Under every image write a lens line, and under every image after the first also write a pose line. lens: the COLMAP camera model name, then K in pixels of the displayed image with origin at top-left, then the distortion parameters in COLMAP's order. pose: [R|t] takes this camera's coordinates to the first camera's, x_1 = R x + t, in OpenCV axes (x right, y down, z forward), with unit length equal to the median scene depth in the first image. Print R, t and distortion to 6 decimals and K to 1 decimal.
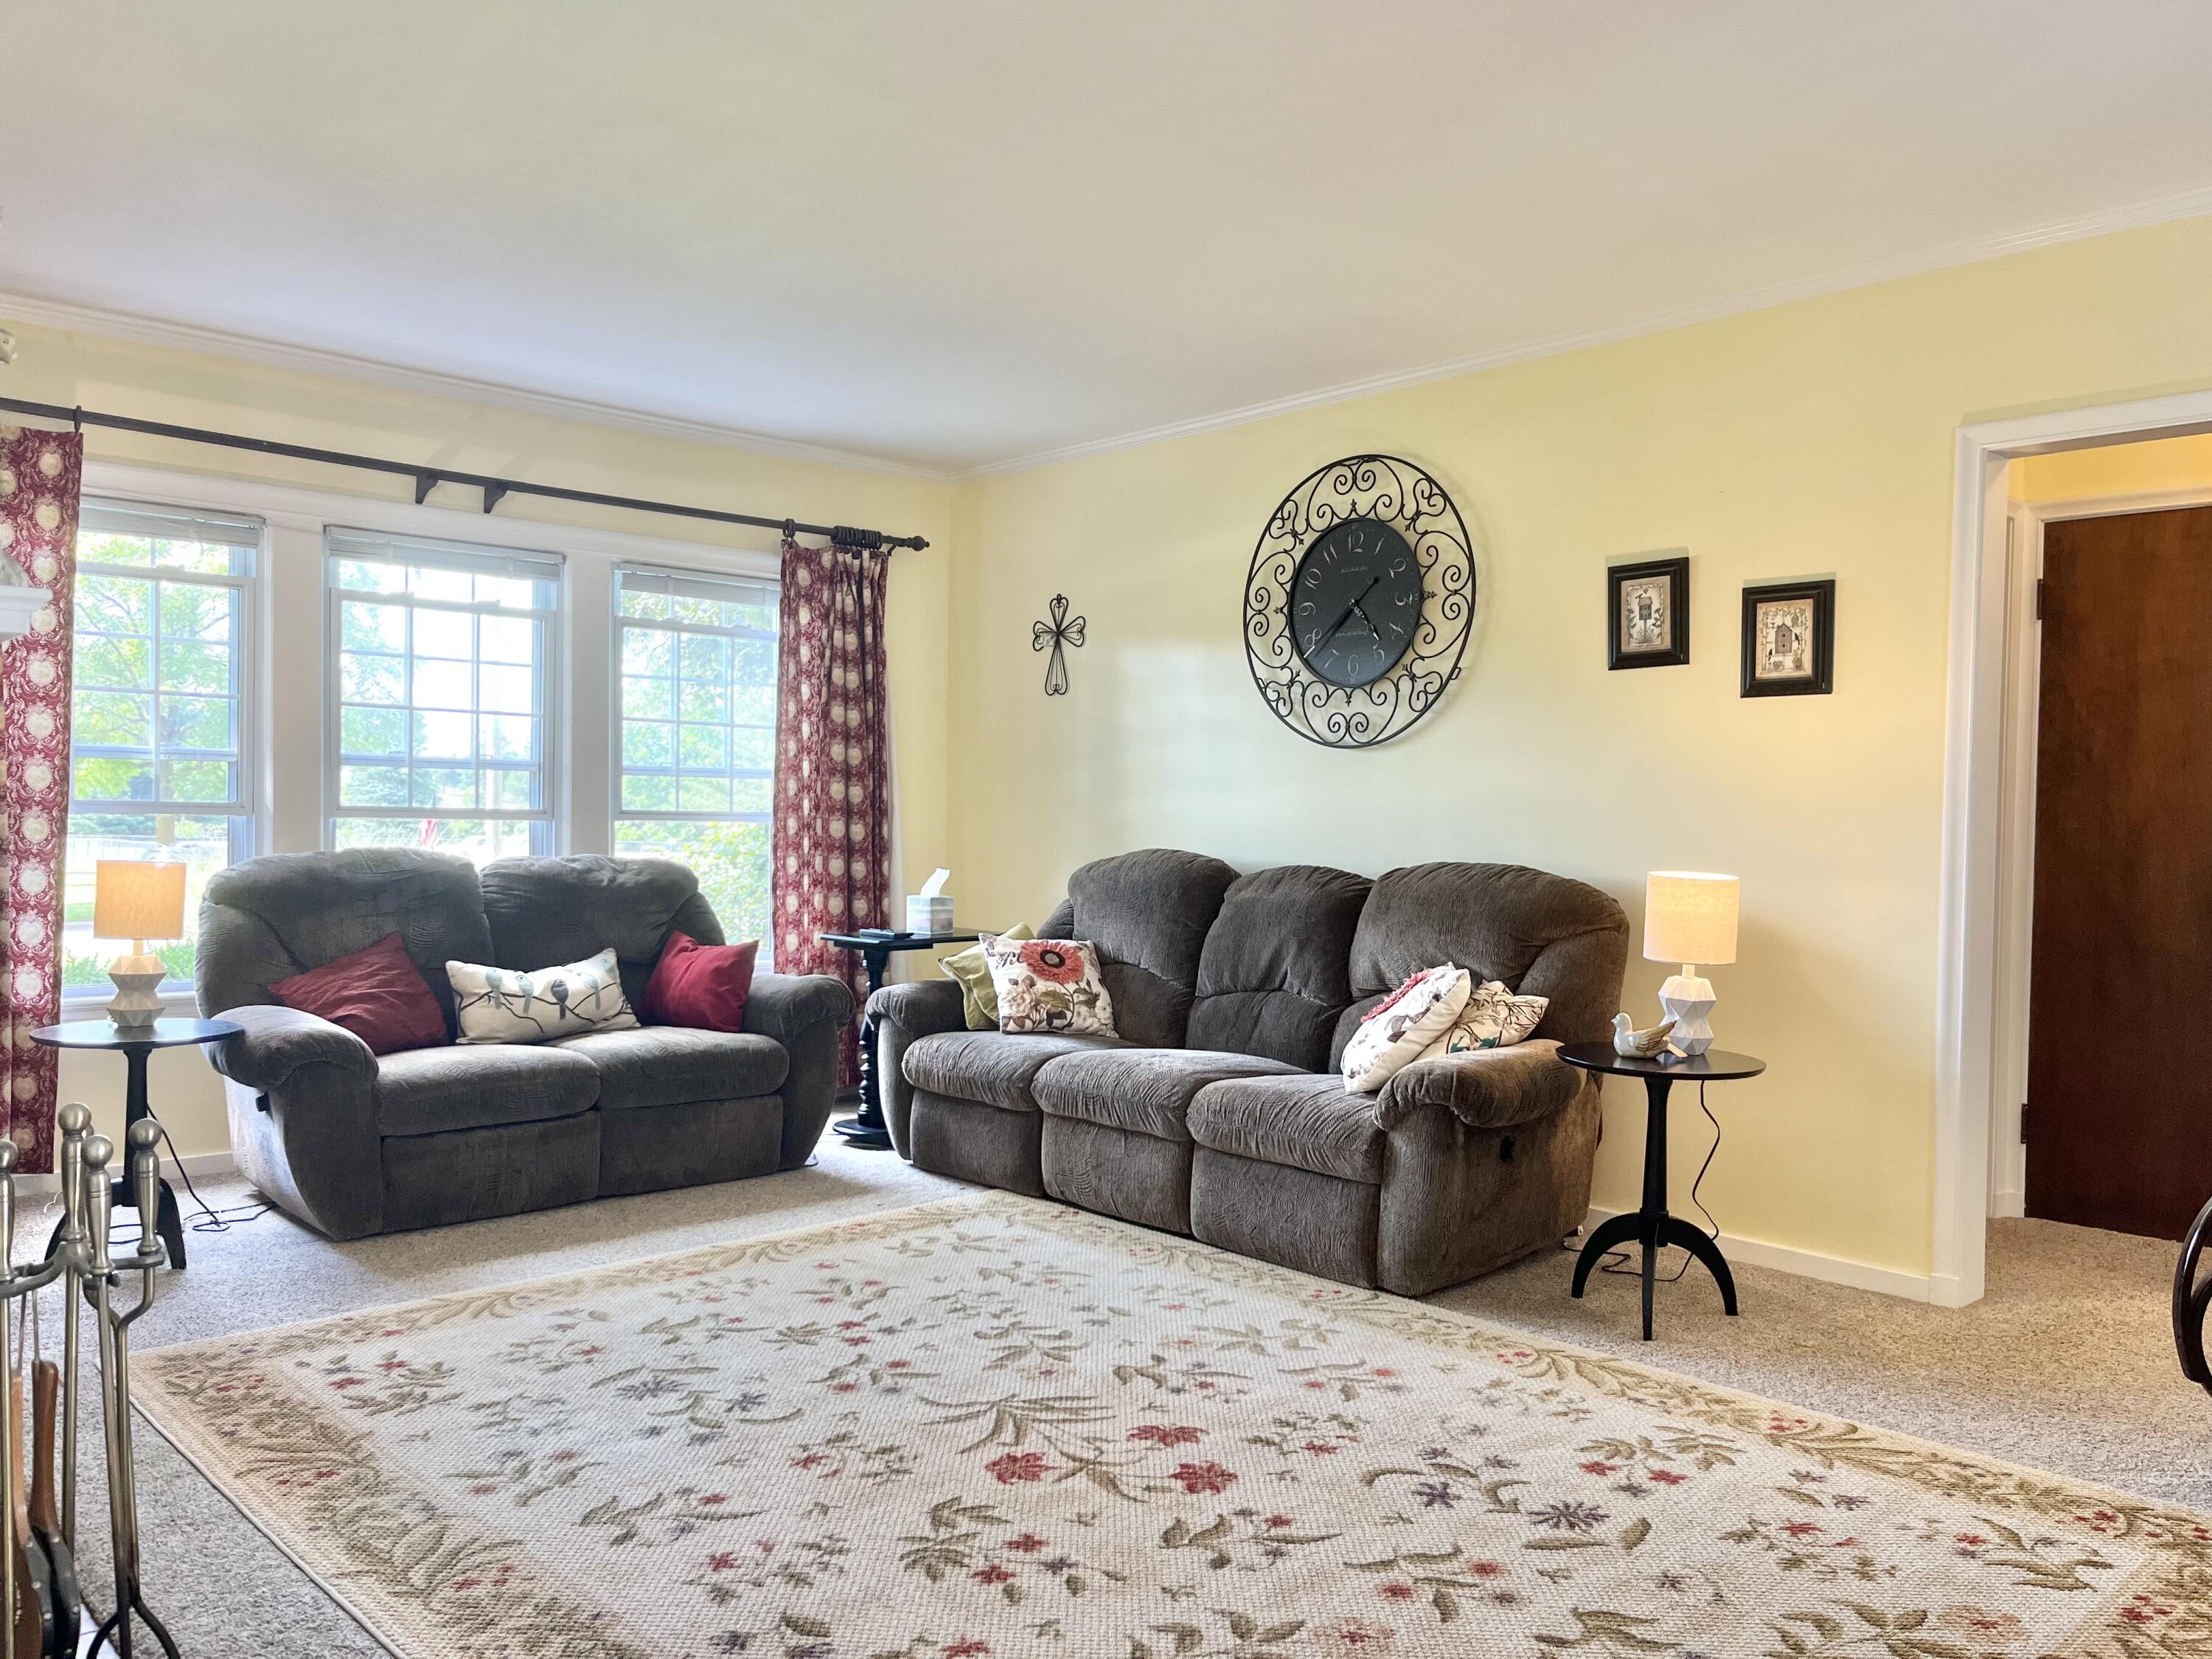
lens RADIAL K [[1685.5, 0, 1106.7], [0, 1685.5, 830.7], [0, 0, 1]] dist [0.043391, -0.057992]
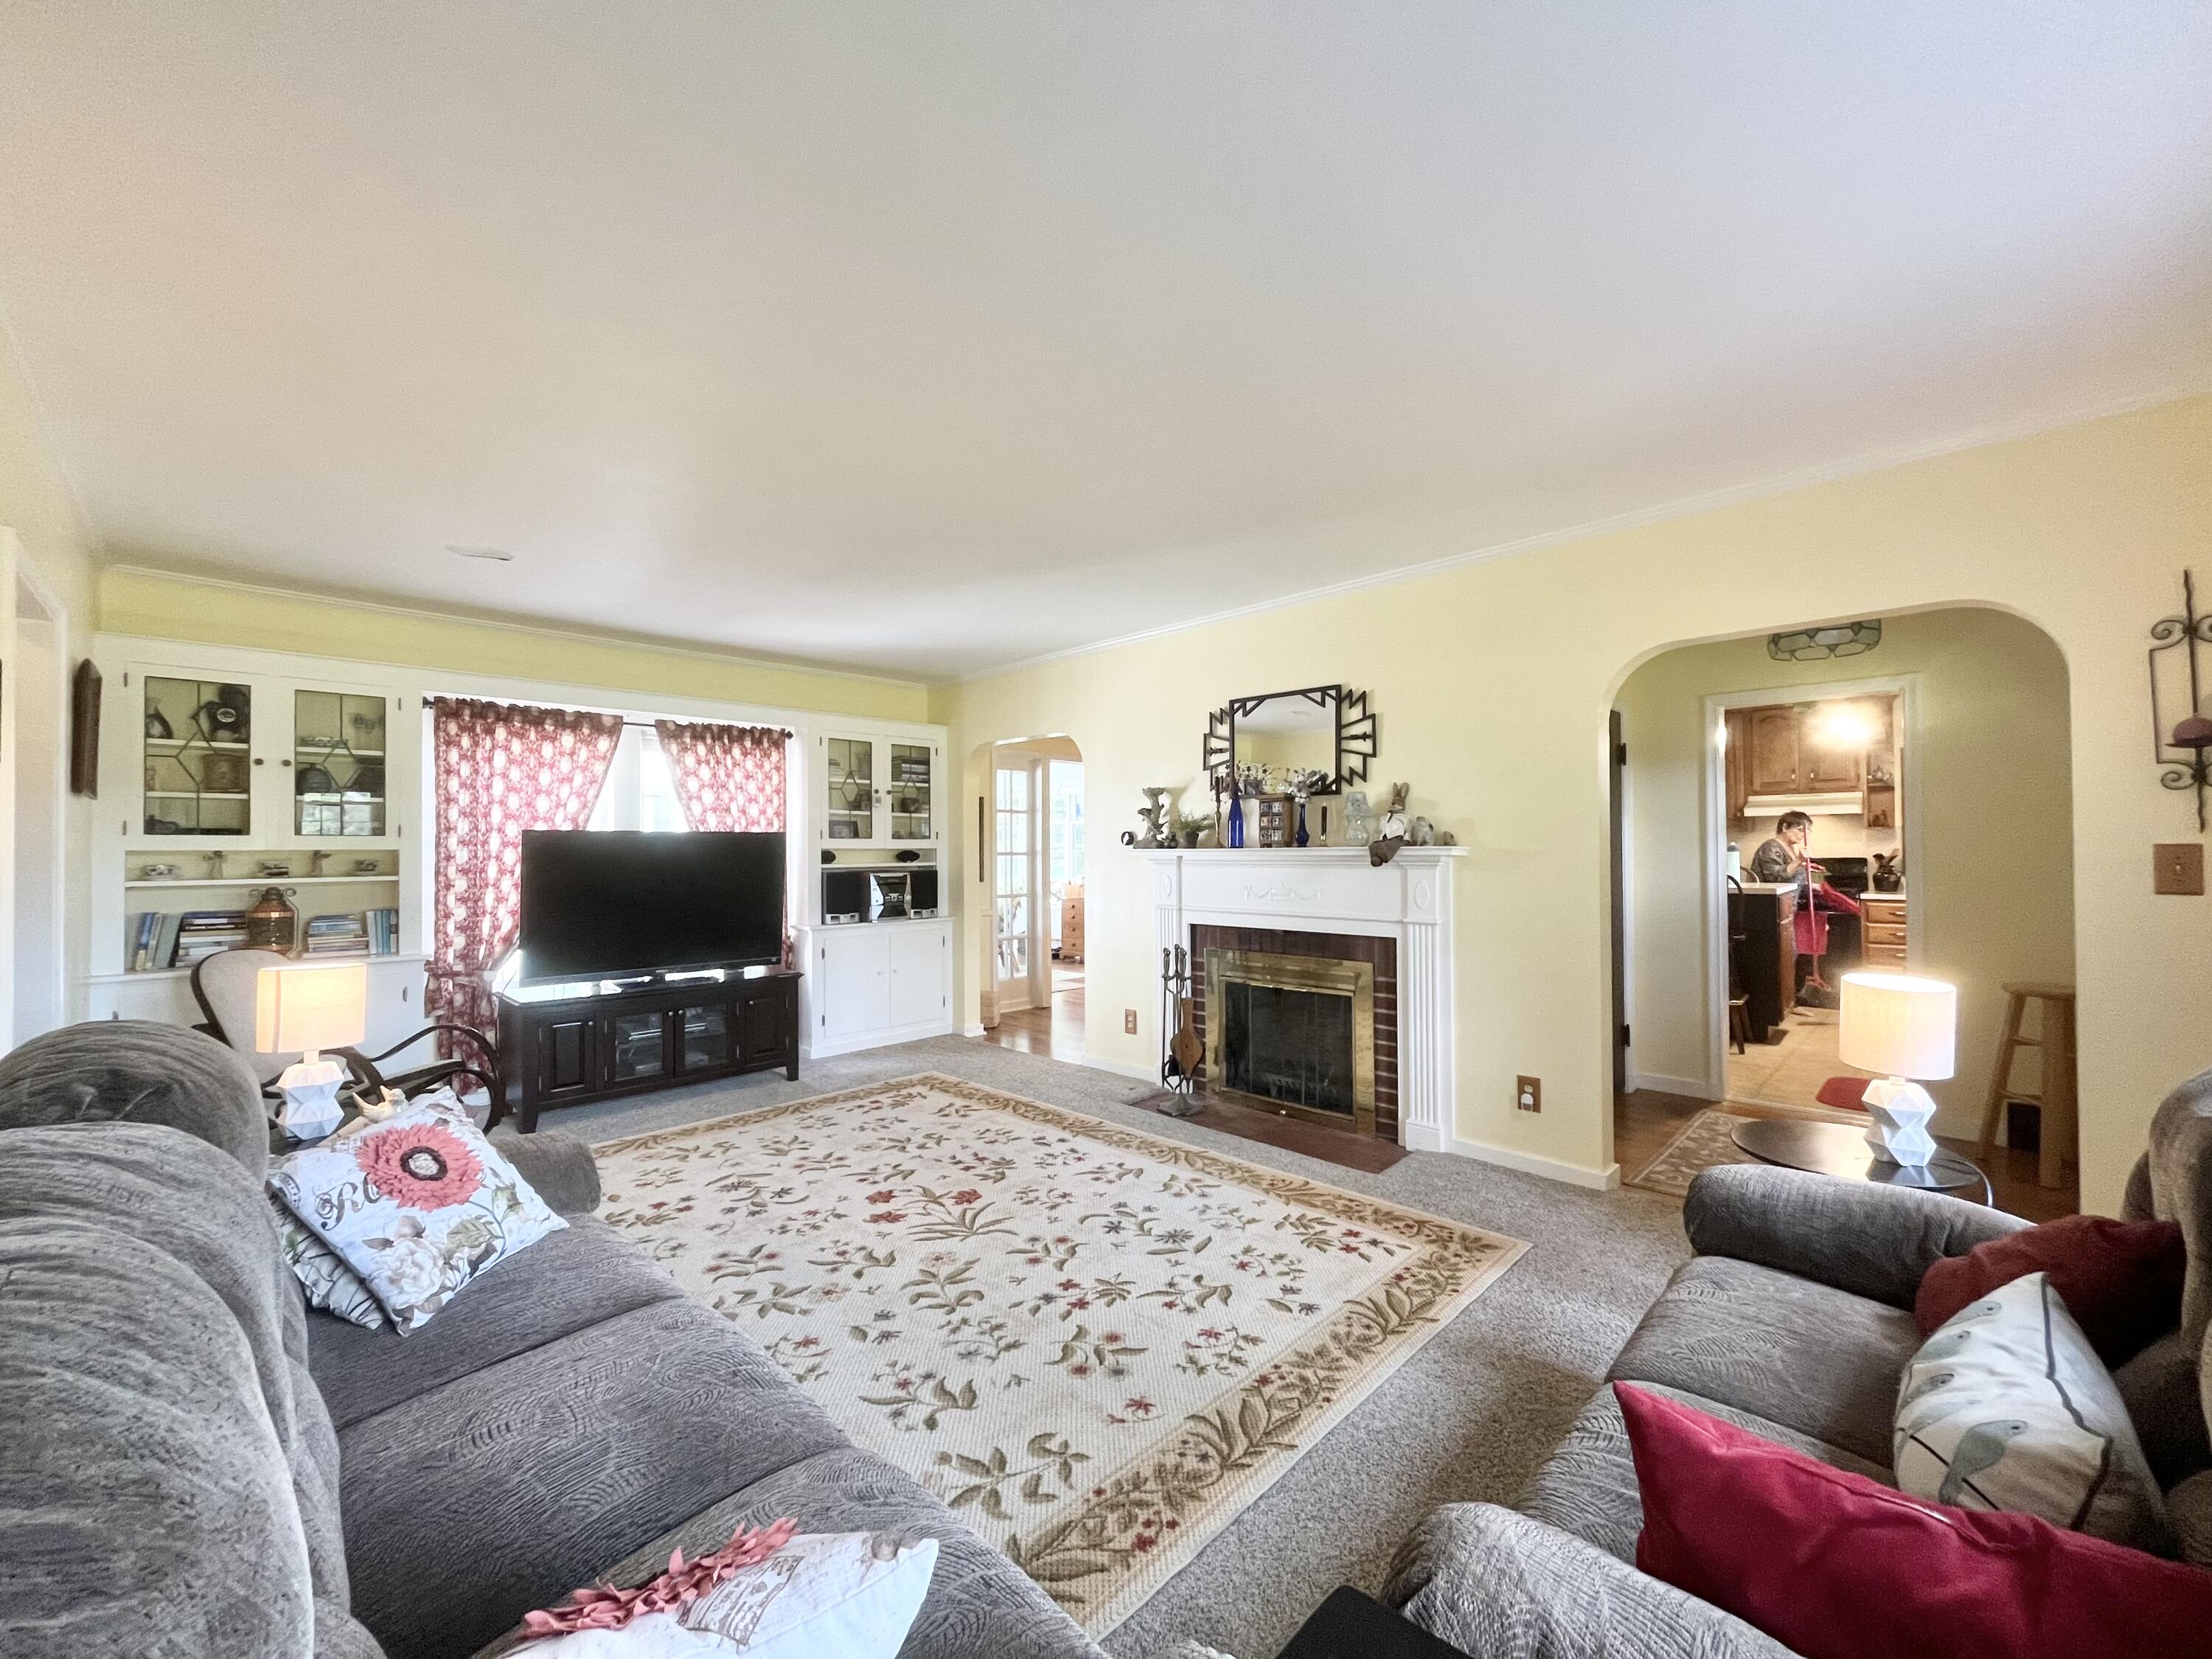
lens RADIAL K [[881.6, 0, 1104.1], [0, 881.6, 838.3], [0, 0, 1]] dist [-0.000734, -0.000041]
pose [[-0.999111, -0.009276, -0.041120, -0.161567], [-0.009050, 0.999943, -0.005680, -0.069954], [0.041170, -0.005303, -0.999138, 1.945586]]
